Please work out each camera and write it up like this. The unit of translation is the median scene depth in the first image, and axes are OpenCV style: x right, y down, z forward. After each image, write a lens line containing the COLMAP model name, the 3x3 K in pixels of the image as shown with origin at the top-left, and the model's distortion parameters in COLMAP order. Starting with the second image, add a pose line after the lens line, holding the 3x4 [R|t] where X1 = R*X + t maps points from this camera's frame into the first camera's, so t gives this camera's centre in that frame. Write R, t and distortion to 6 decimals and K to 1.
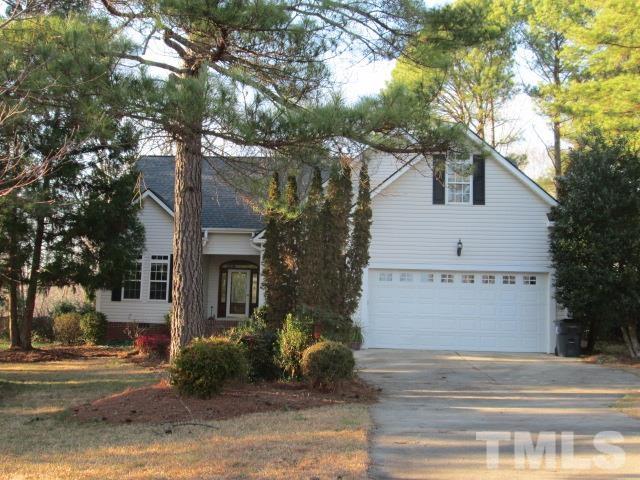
lens RADIAL K [[773.7, 0, 320.0], [0, 773.7, 240.0], [0, 0, 1]] dist [-0.073050, -0.003554]
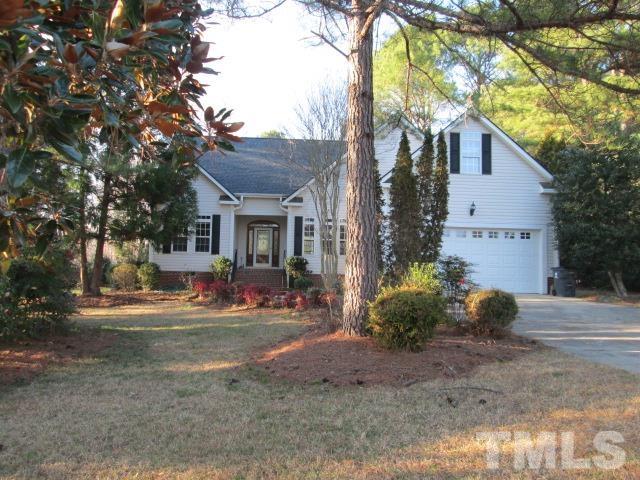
lens RADIAL K [[538.8, 0, 320.0], [0, 538.8, 240.0], [0, 0, 1]] dist [-0.027312, 0.006038]
pose [[0.991822, 0.000837, 0.127623, -0.156525], [-0.007451, 0.998653, 0.051355, 0.015747], [-0.127408, -0.051886, 0.990492, 0.162802]]
